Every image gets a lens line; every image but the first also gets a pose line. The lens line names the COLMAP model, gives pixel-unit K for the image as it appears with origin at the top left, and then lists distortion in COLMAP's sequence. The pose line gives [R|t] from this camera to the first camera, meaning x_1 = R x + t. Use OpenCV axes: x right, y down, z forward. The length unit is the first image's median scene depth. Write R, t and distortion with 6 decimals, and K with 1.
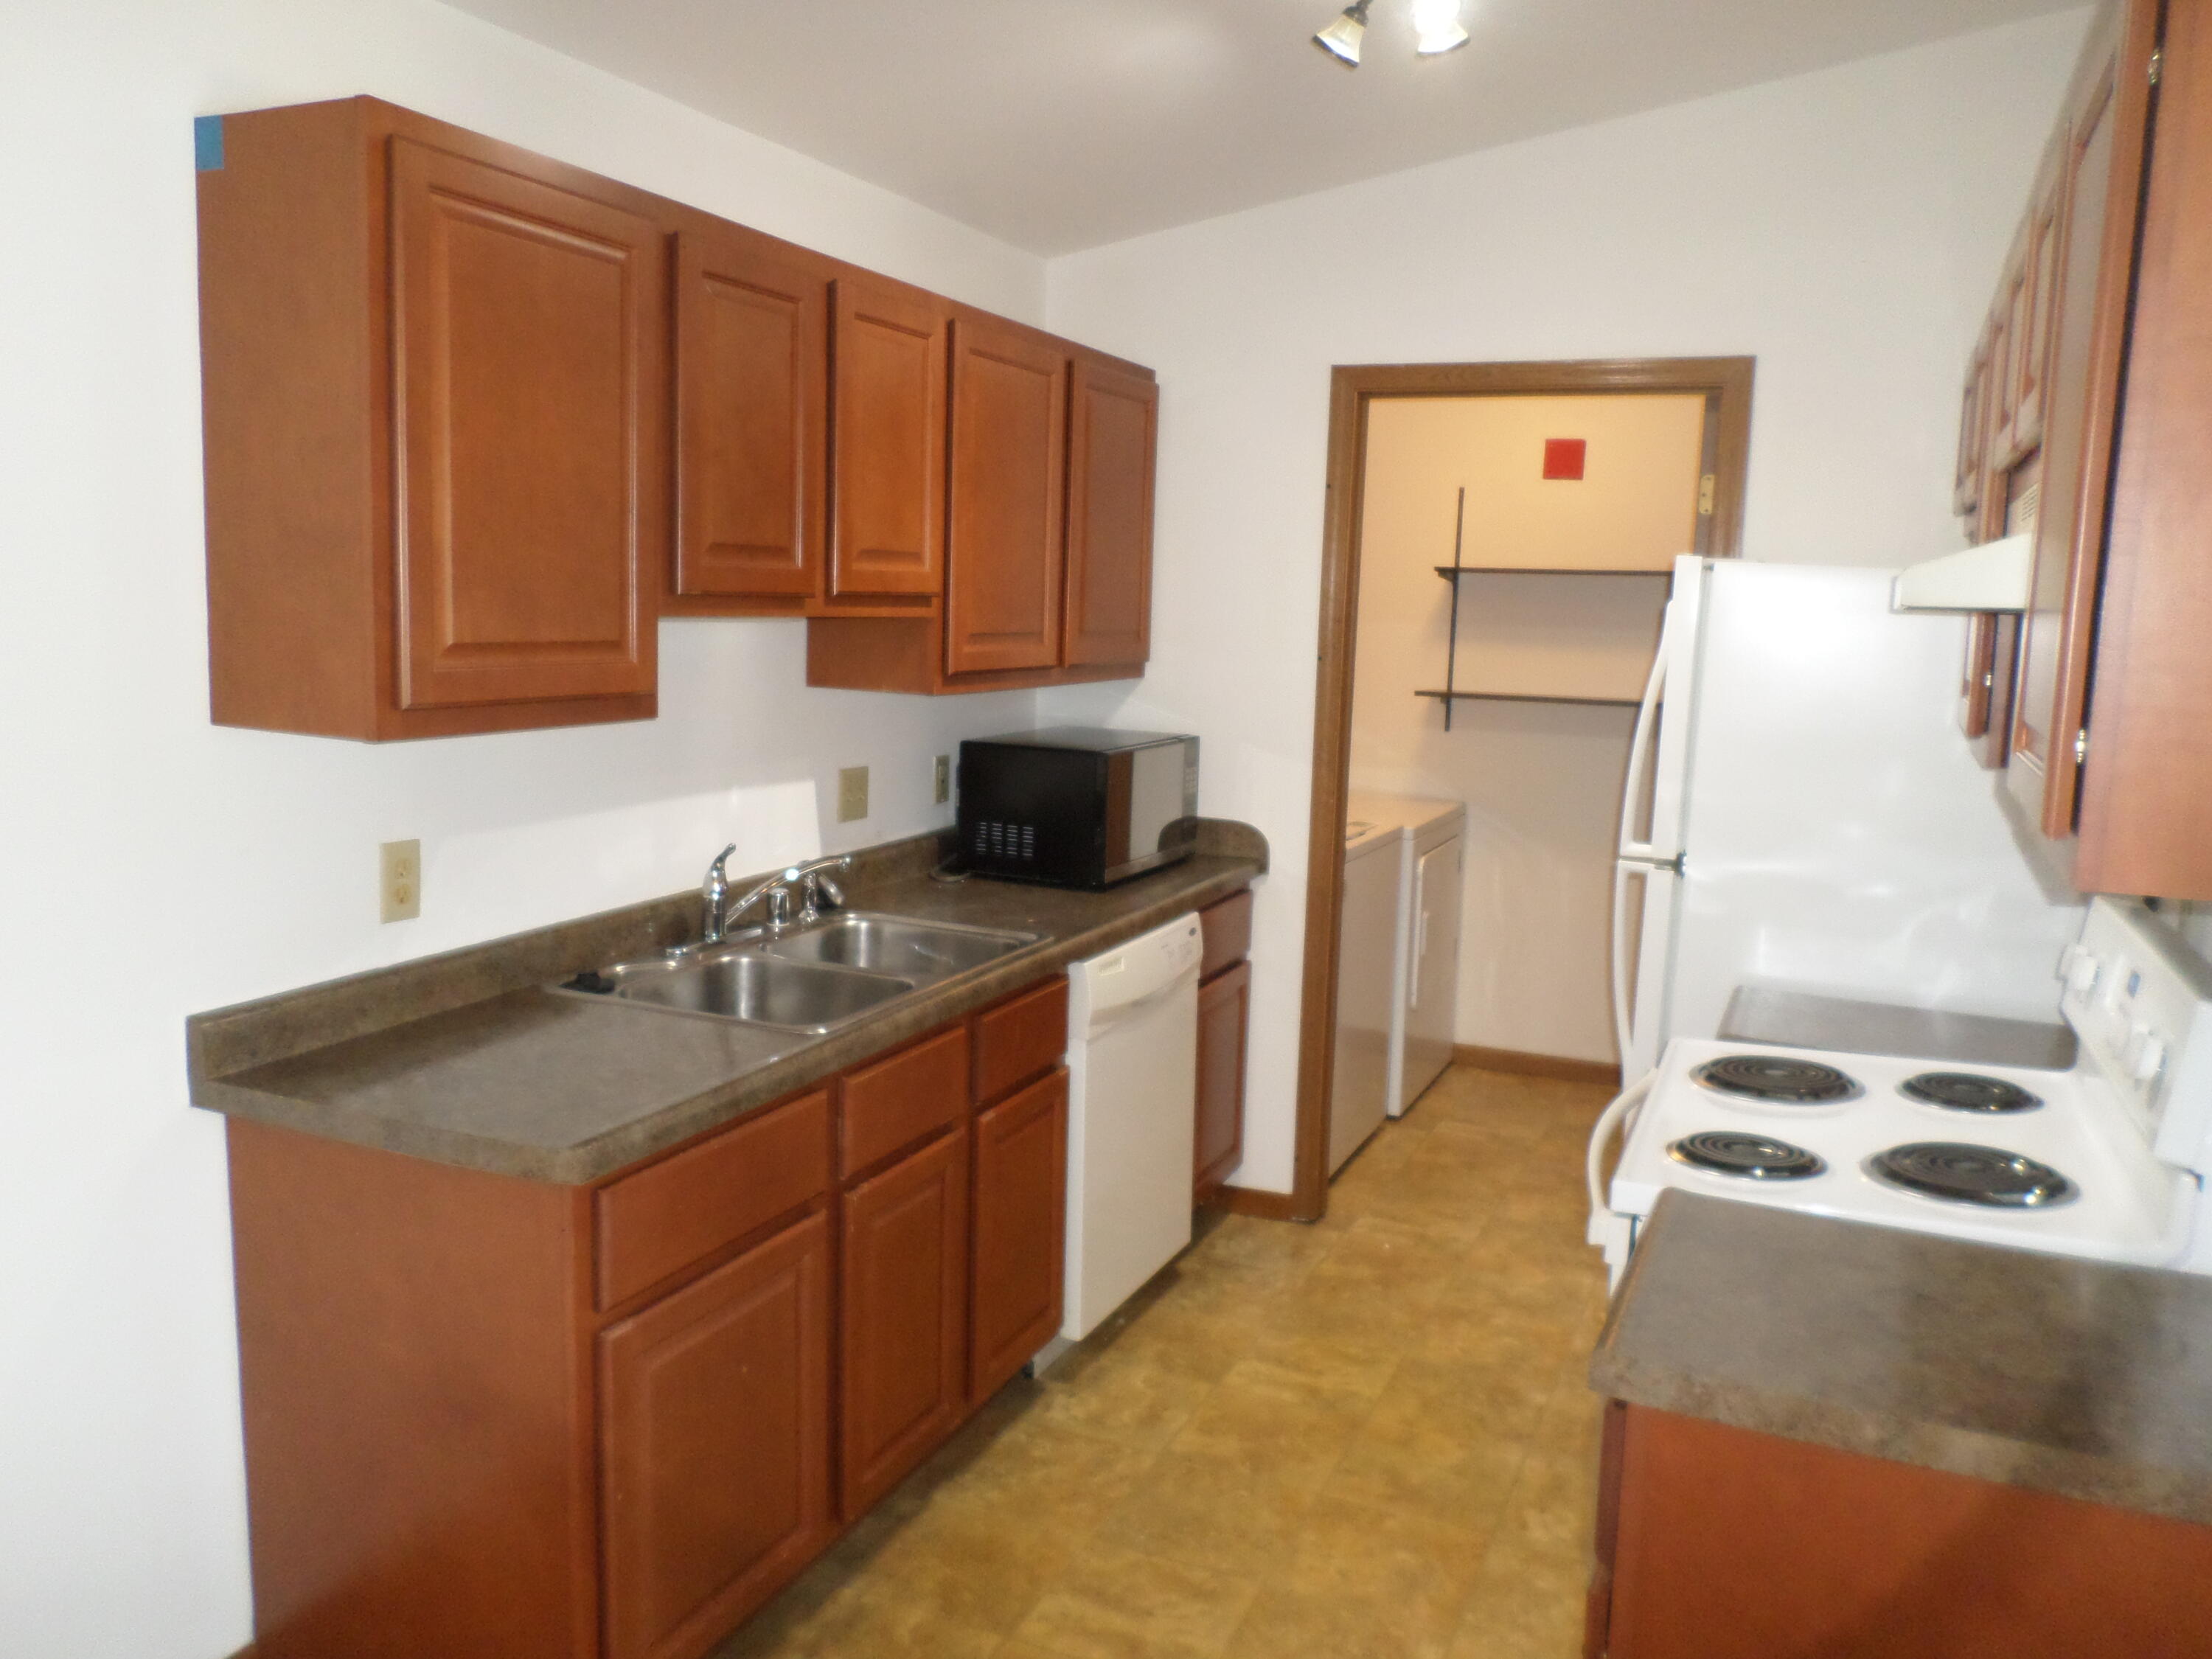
lens RADIAL K [[1695.3, 0, 1100.1], [0, 1695.3, 820.2], [0, 0, 1]] dist [-0.004822, -0.003581]
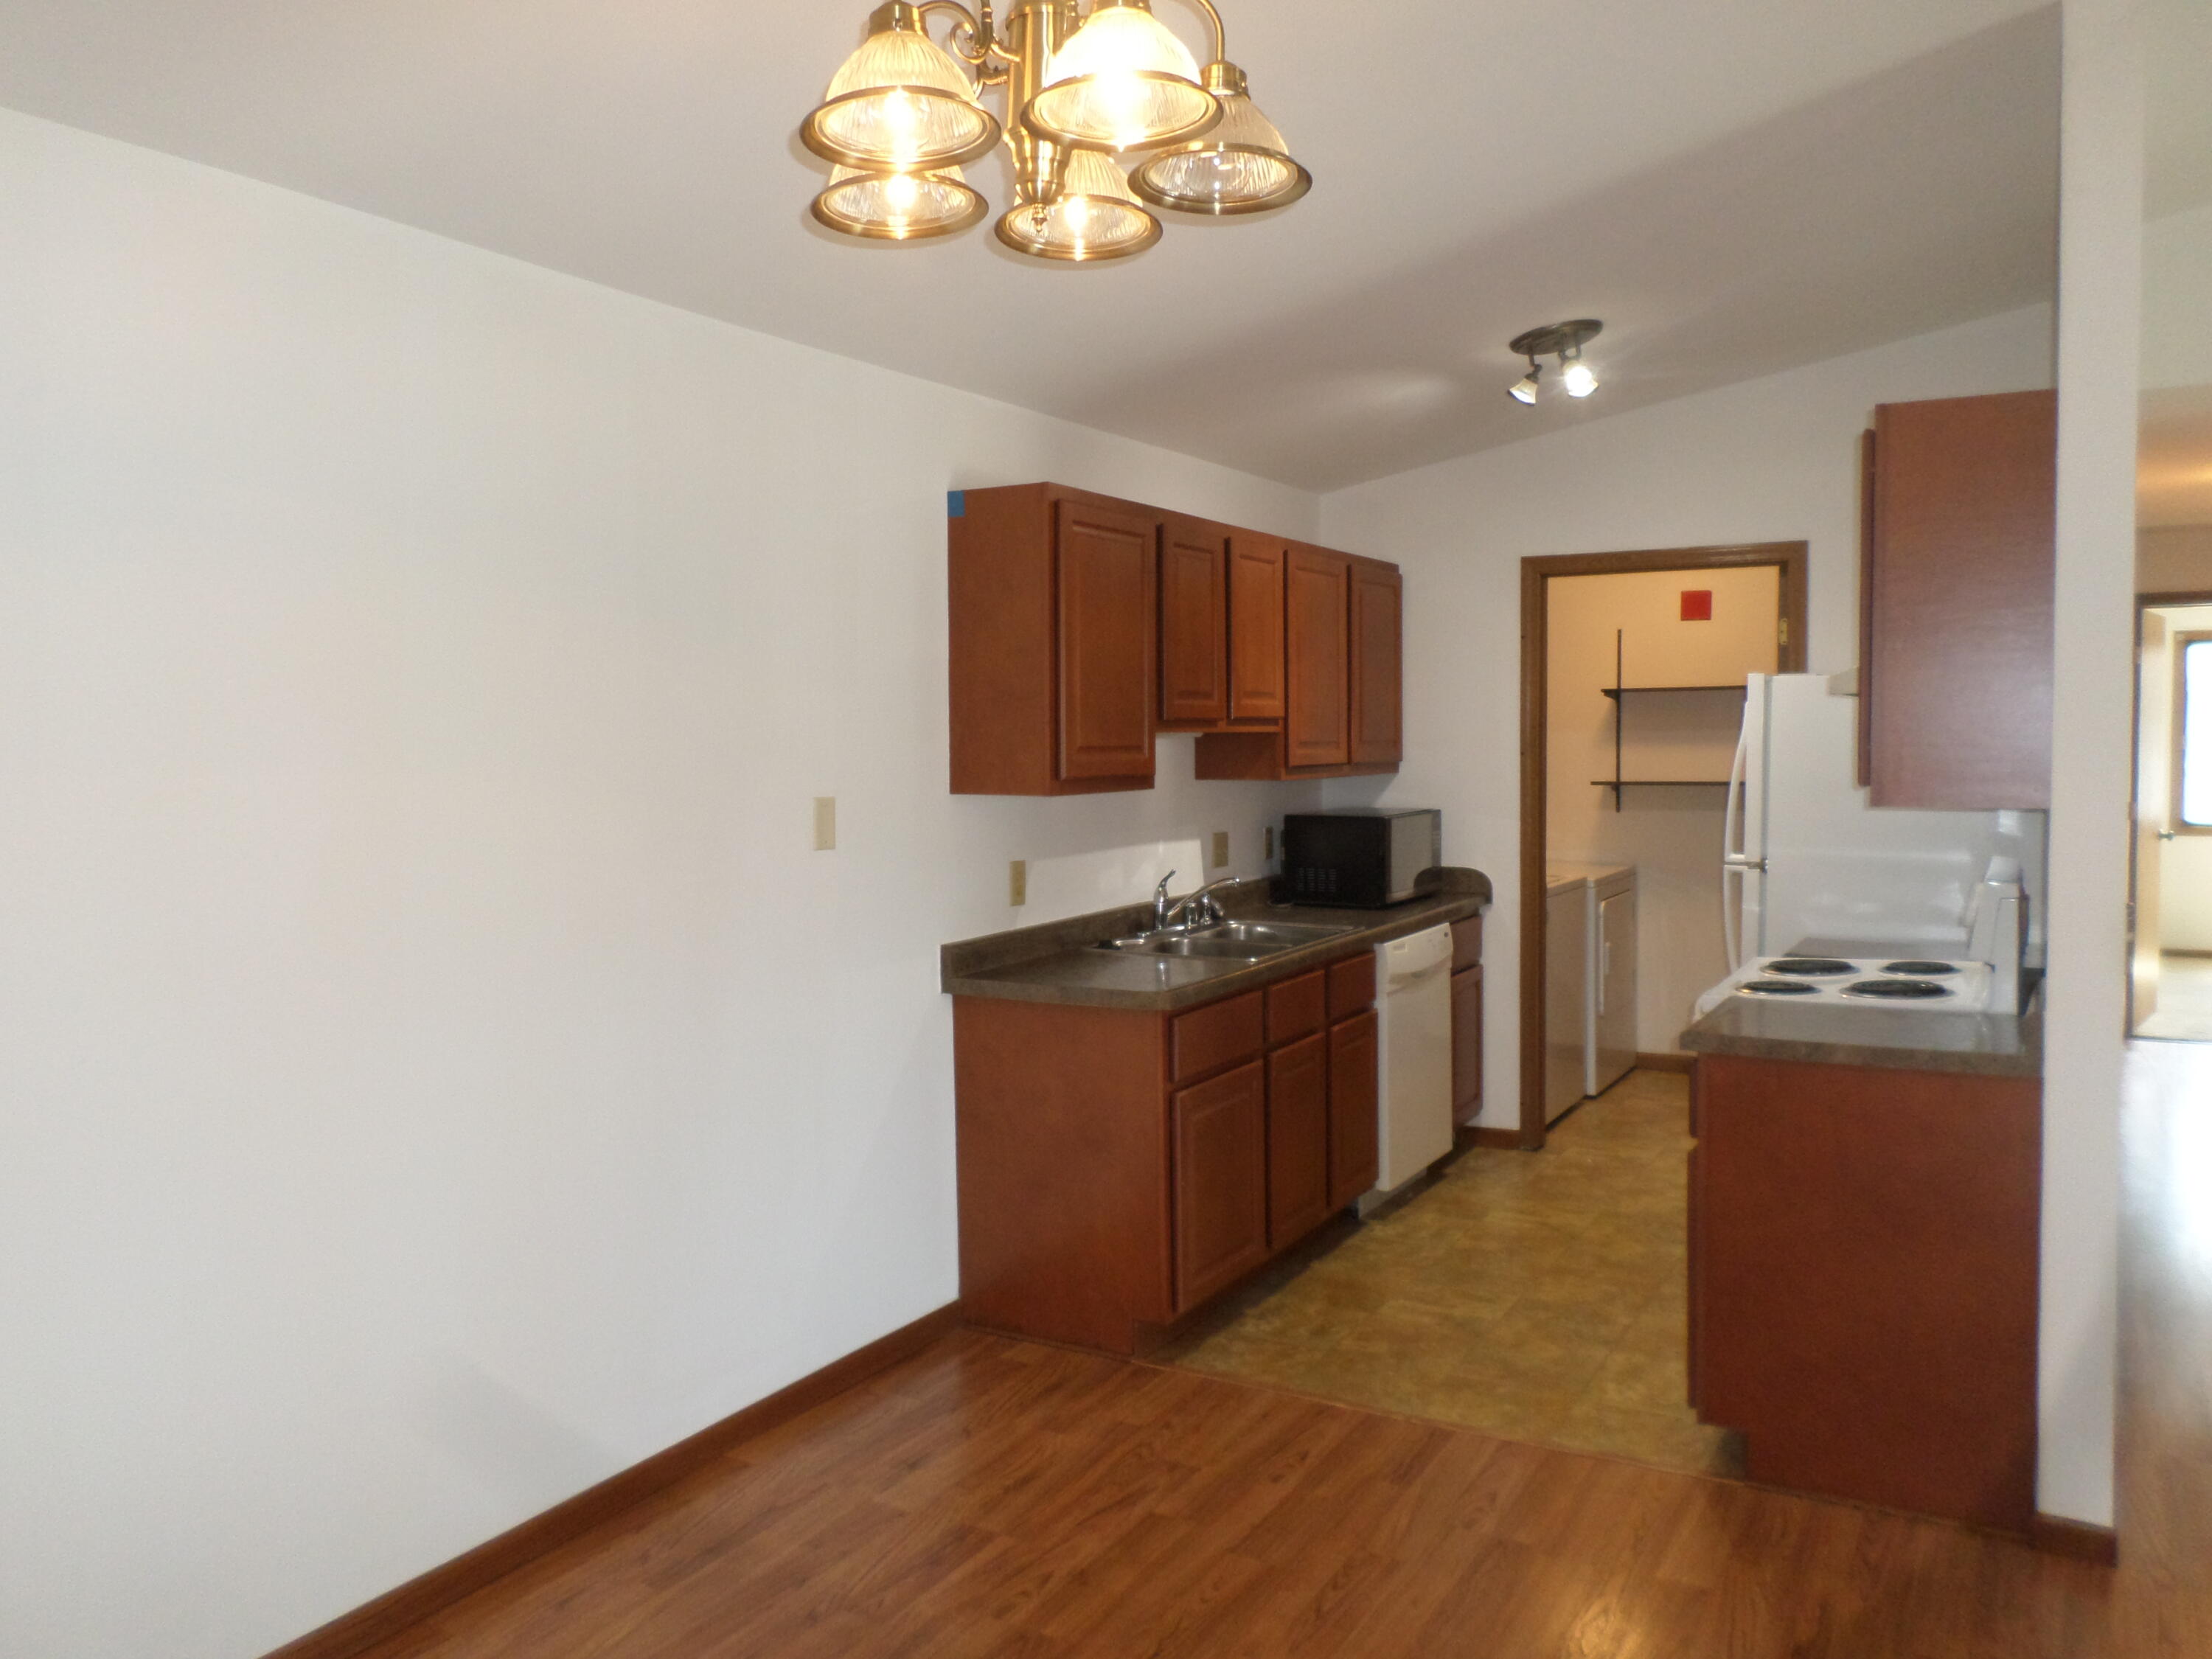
lens RADIAL K [[1695.3, 0, 1100.1], [0, 1695.3, 820.2], [0, 0, 1]] dist [-0.004822, -0.003581]
pose [[0.994051, -0.035736, -0.102890, -0.100535], [0.026958, 0.995975, -0.085477, 0.092306], [0.105531, 0.082195, 0.991013, -0.579470]]
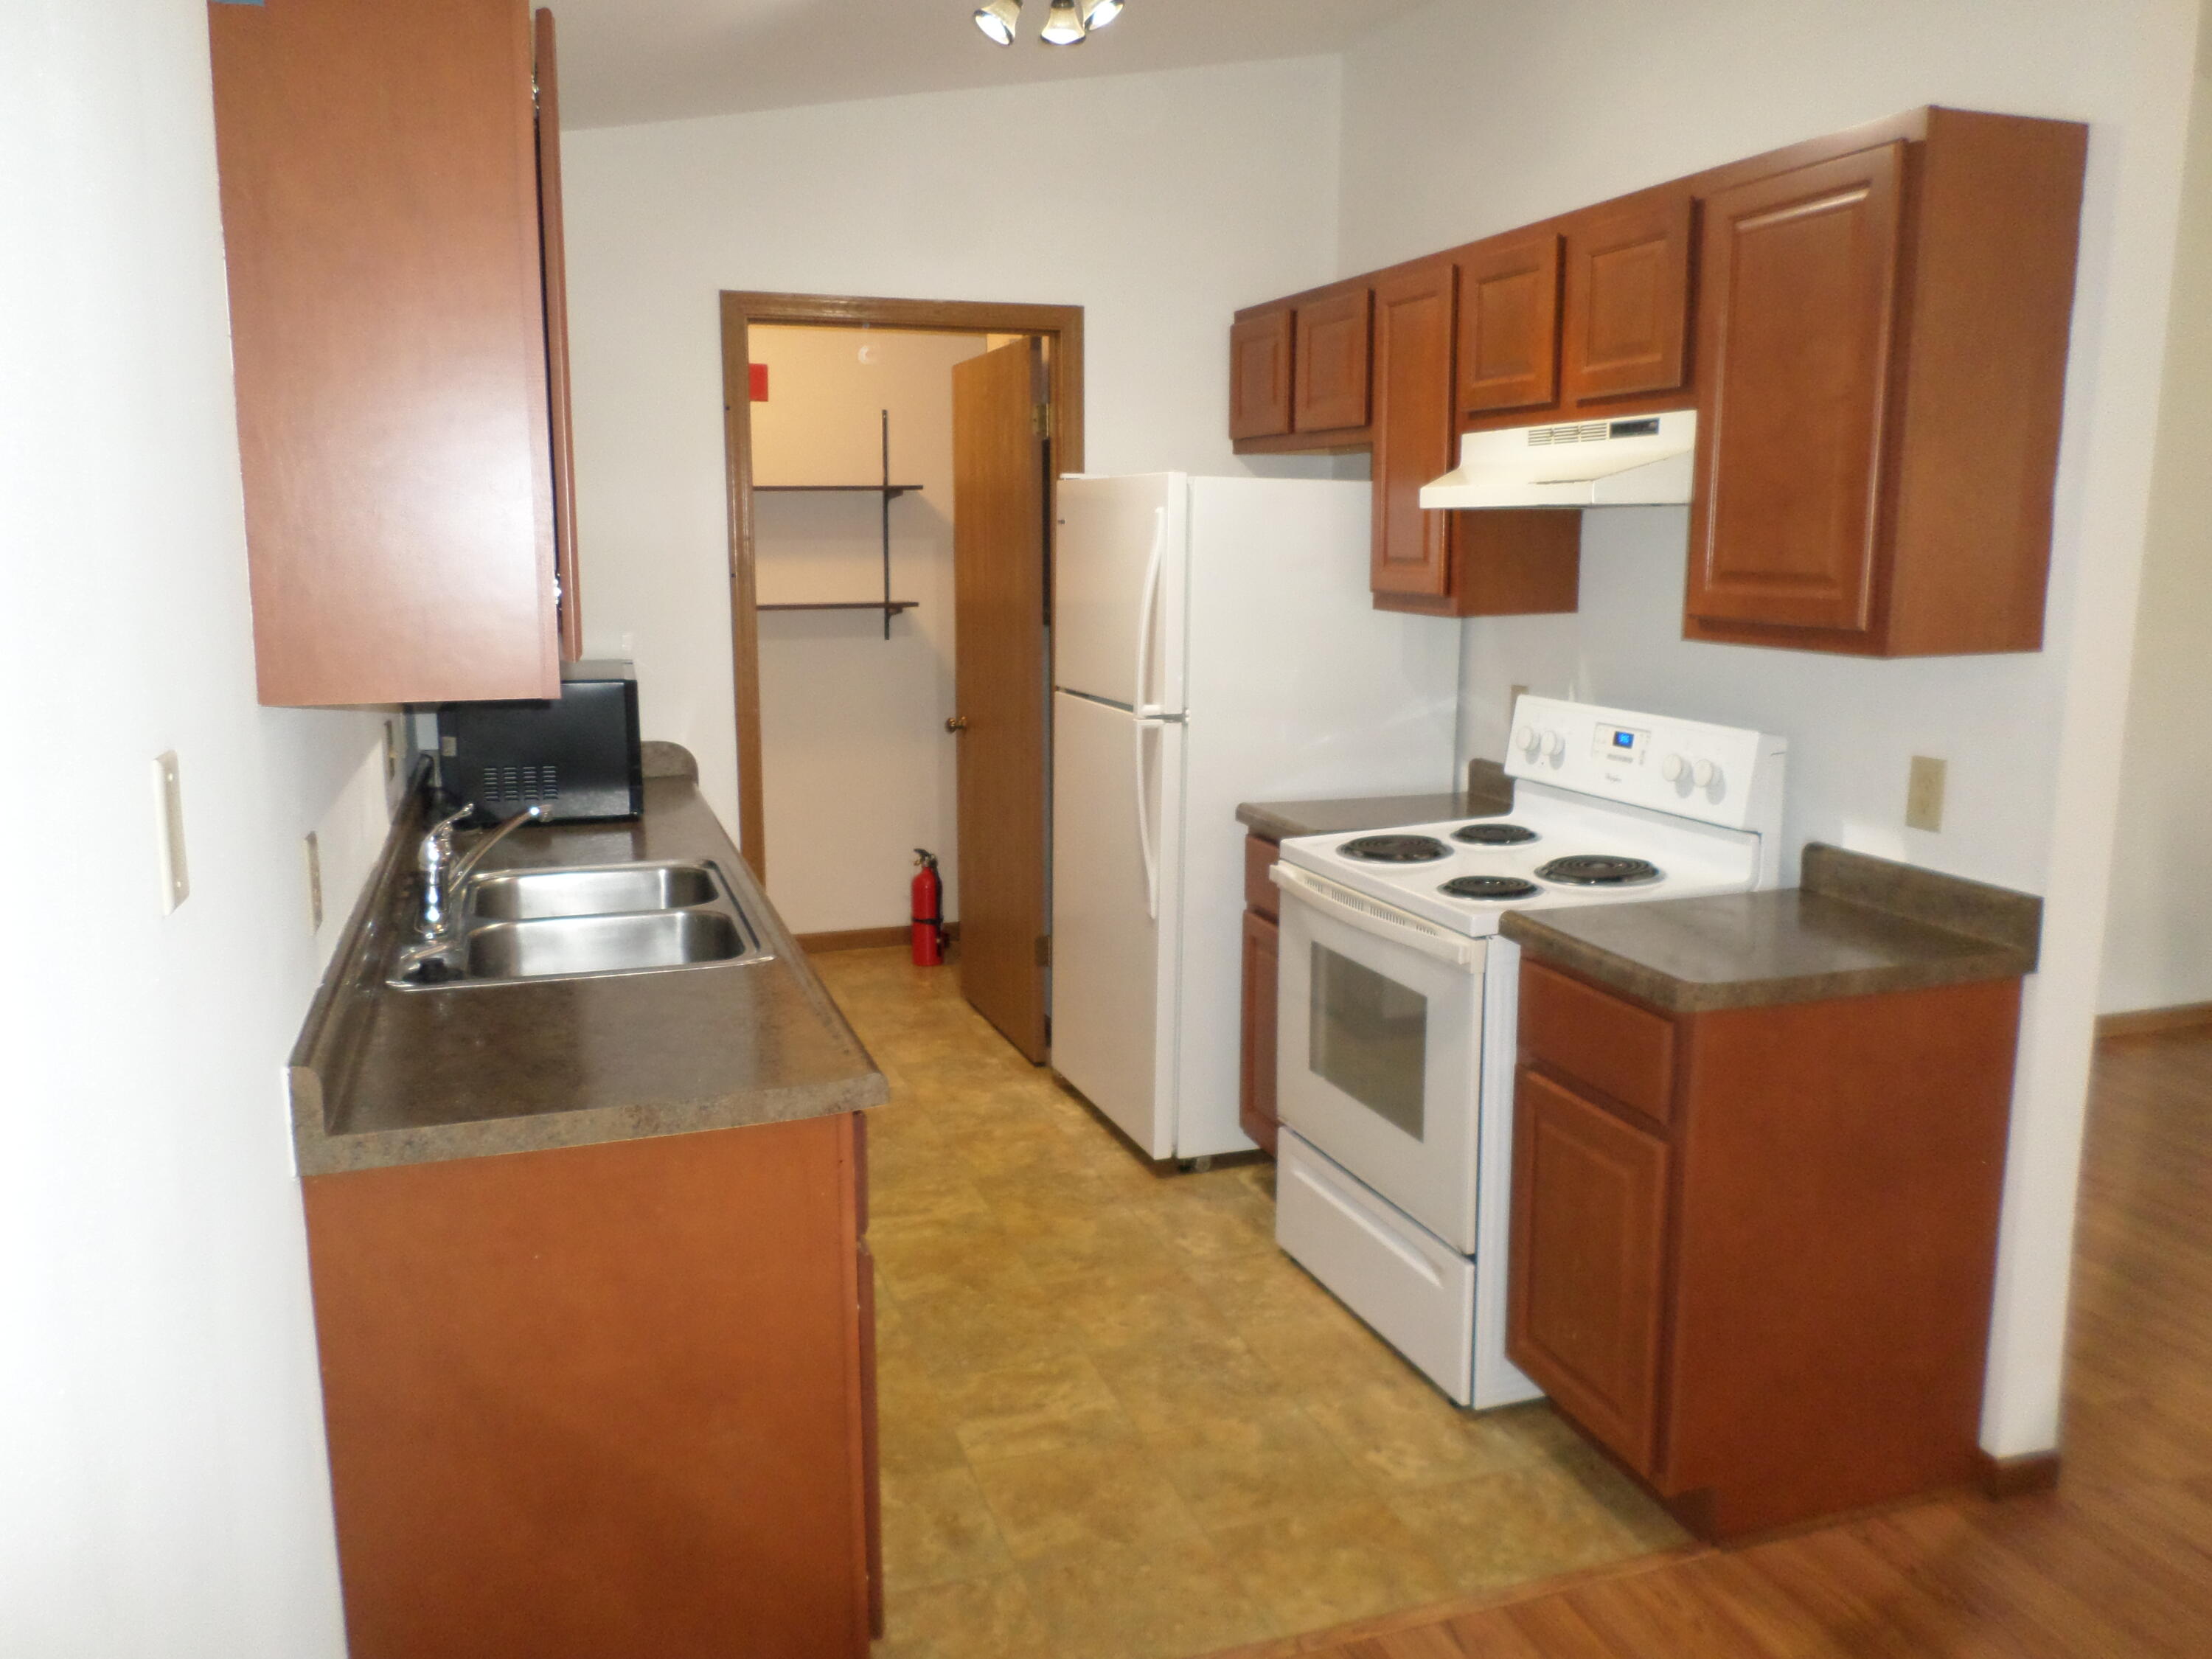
lens RADIAL K [[1695.3, 0, 1100.1], [0, 1695.3, 820.2], [0, 0, 1]] dist [-0.004822, -0.003581]
pose [[0.732730, -0.146976, 0.664459, -0.497072], [0.114534, 0.989105, 0.092484, -0.019561], [-0.670812, 0.008337, 0.741580, 0.090109]]
